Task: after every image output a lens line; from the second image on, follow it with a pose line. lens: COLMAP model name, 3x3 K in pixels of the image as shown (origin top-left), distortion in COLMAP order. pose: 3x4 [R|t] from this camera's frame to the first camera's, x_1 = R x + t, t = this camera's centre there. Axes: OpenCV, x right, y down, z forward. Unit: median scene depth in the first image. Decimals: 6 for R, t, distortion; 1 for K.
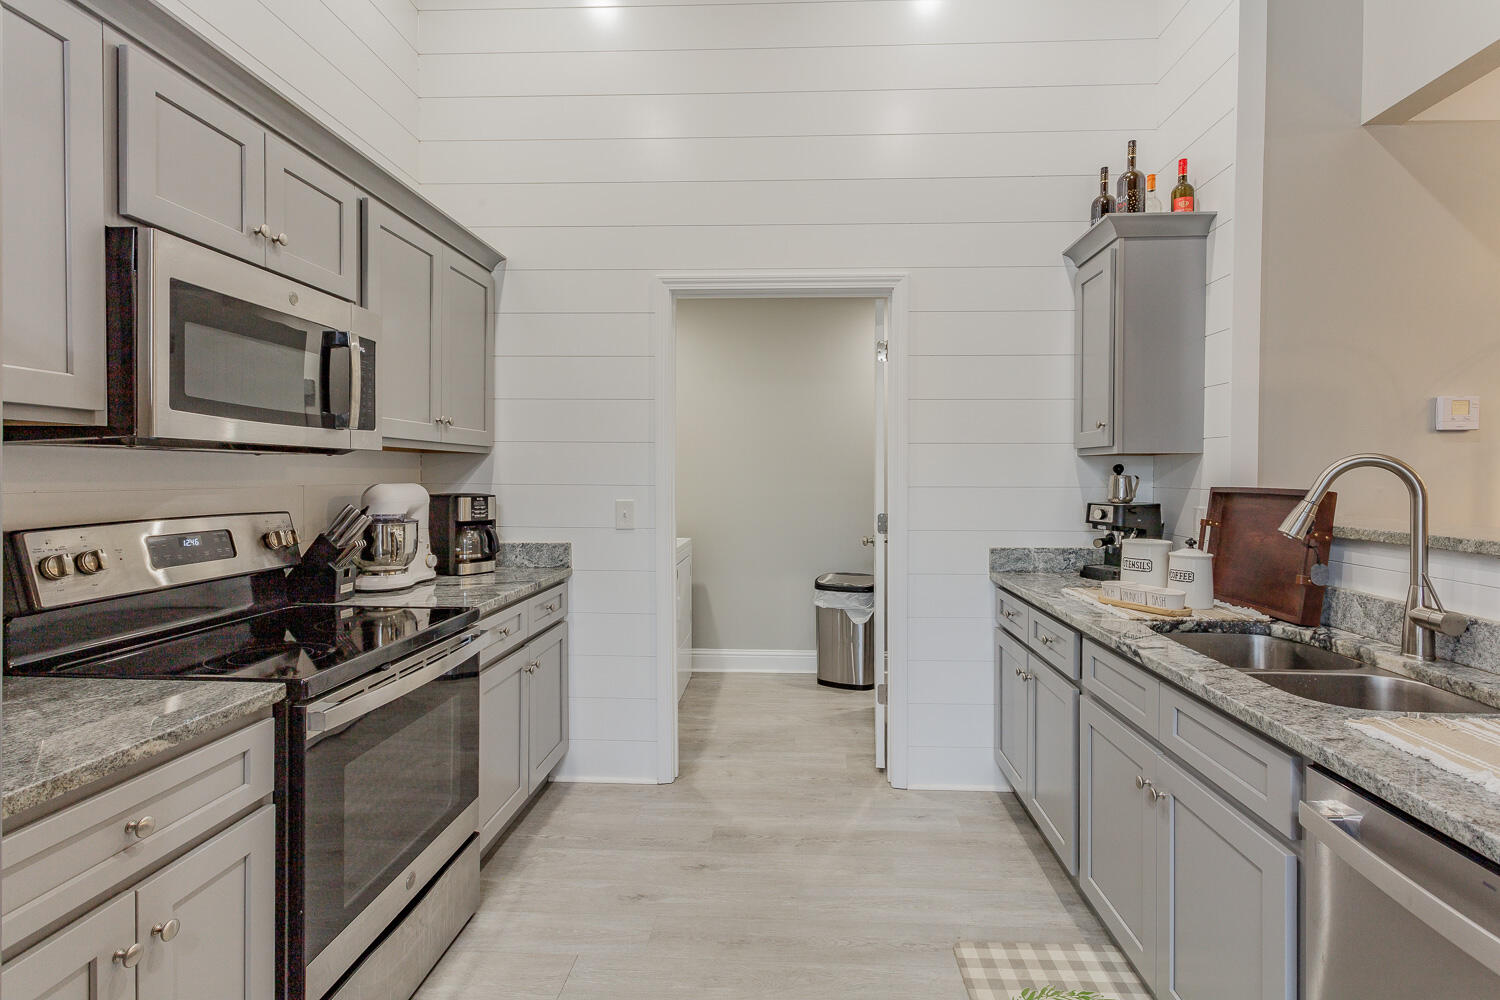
lens RADIAL K [[731.6, 0, 753.6], [0, 731.6, 485.0], [0, 0, 1]] dist [0.027285, -0.000019]
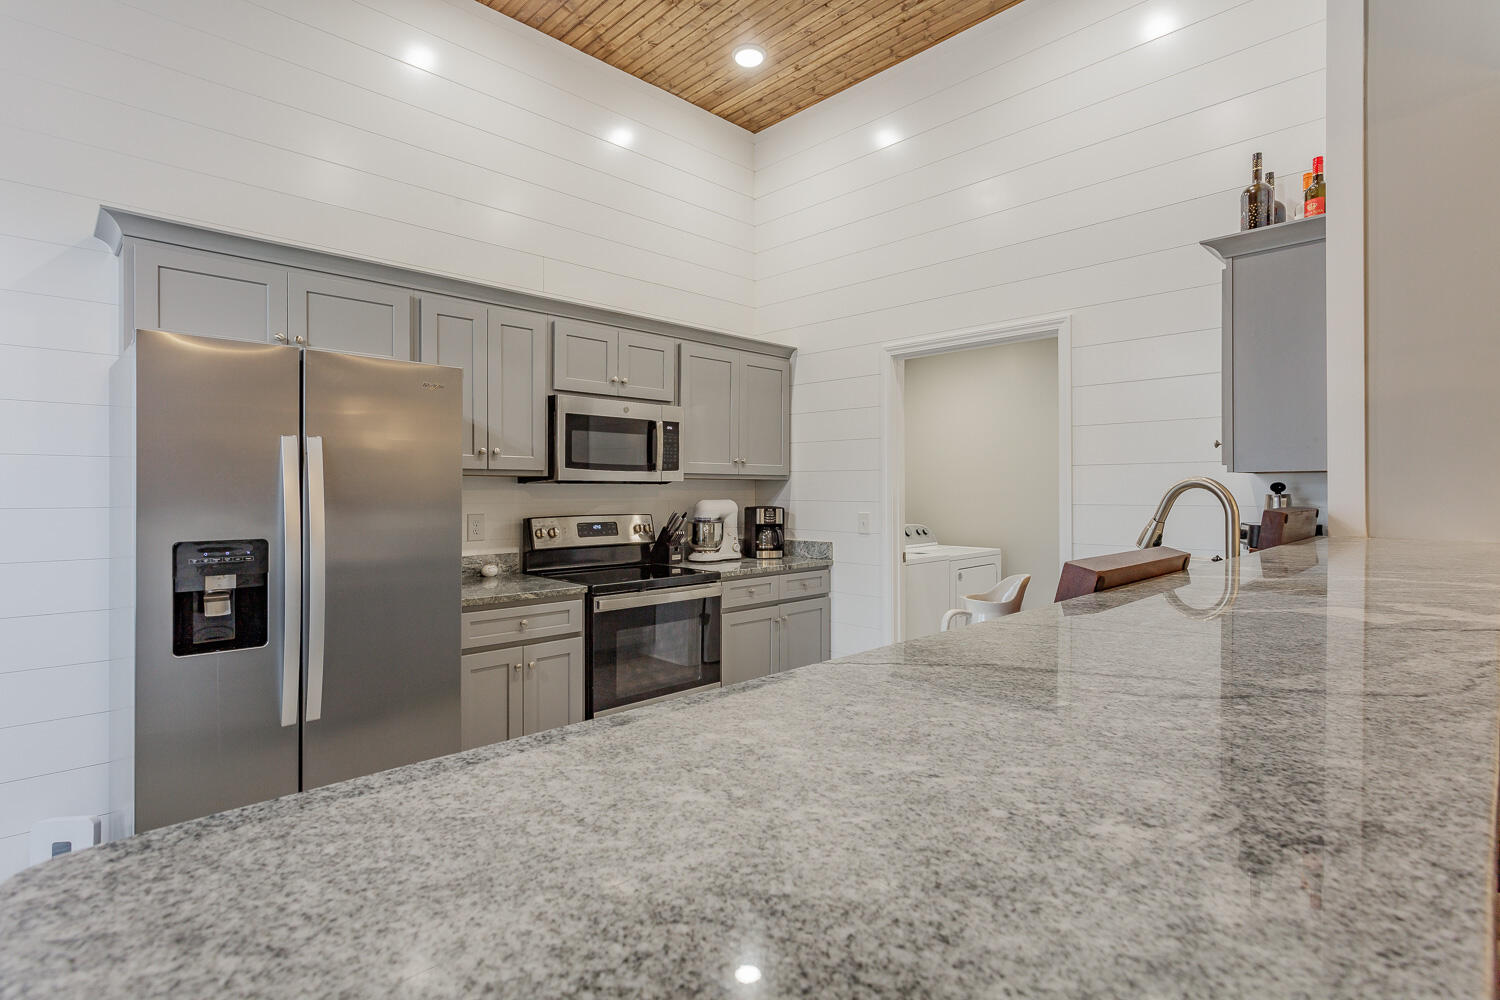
lens RADIAL K [[731.6, 0, 748.0], [0, 731.6, 500.1], [0, 0, 1]] dist [0.027285, -0.000019]
pose [[0.749497, 0.000414, -0.662008, 0.787865], [-0.003047, 0.999991, -0.002824, 0.003401], [0.662001, 0.004134, 0.749492, -0.240562]]
